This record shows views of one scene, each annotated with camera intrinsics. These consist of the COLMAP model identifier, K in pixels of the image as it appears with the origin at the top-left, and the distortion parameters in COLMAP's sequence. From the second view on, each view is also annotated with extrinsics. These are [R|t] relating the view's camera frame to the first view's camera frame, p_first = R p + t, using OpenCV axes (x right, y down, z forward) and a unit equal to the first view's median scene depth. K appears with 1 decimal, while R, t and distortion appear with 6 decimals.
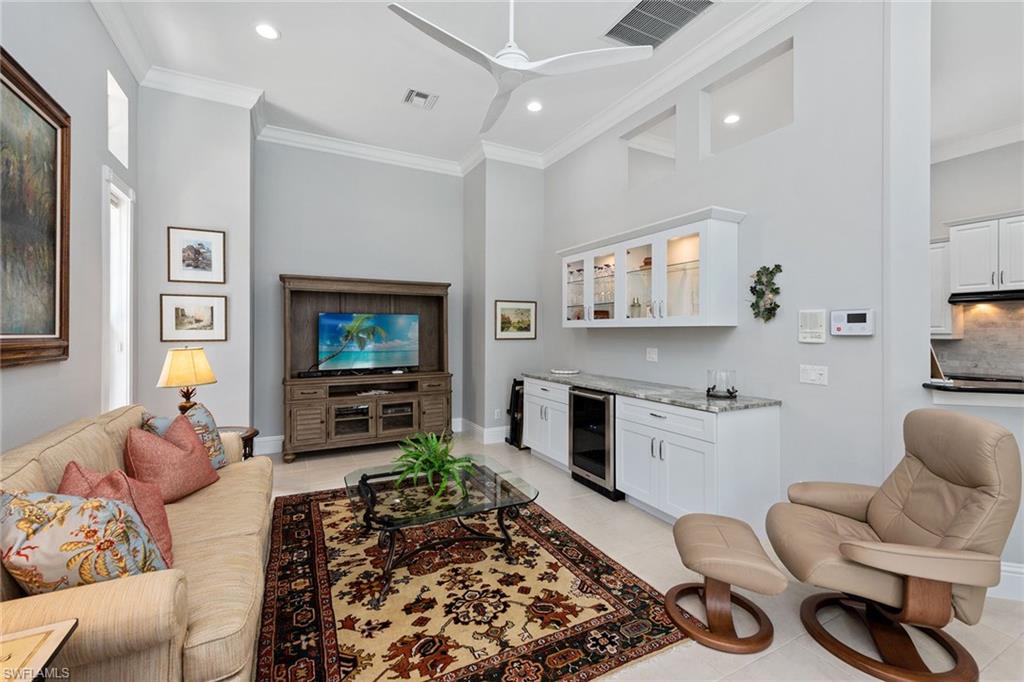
lens RADIAL K [[429.8, 0, 511.6], [0, 429.8, 335.2], [0, 0, 1]] dist [0.010600, -0.000076]
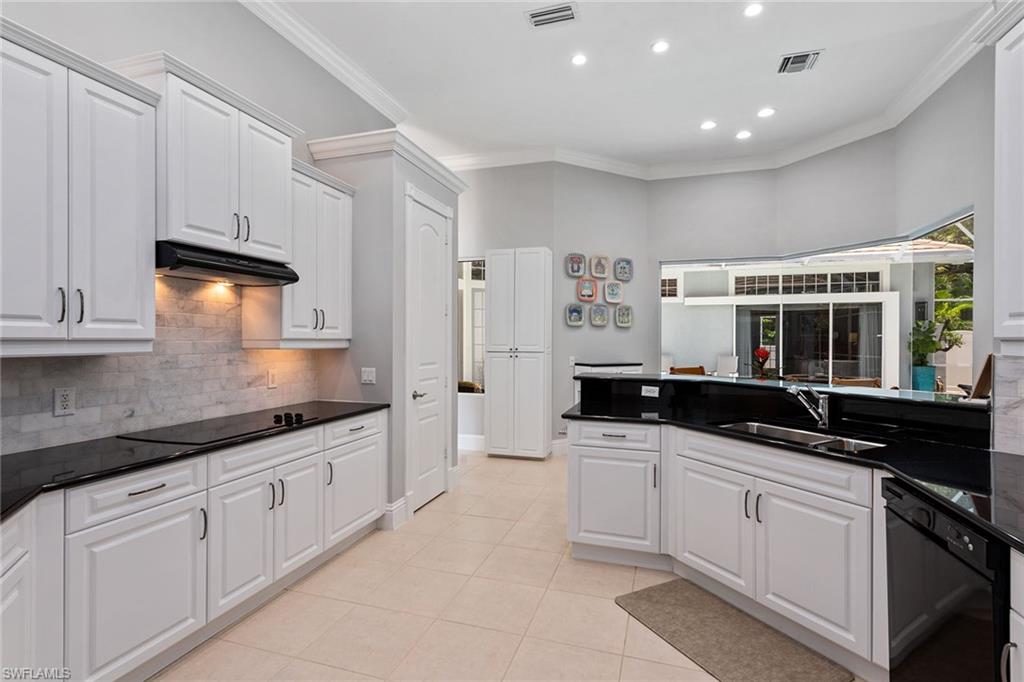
lens RADIAL K [[501.1, 0, 510.3], [0, 501.1, 338.1], [0, 0, 1]] dist [0.003822, 0.000401]
pose [[-0.712267, -0.002176, 0.701905, 0.451896], [0.002686, 0.999979, 0.005825, -0.006705], [-0.701903, 0.006035, -0.712247, 1.096314]]
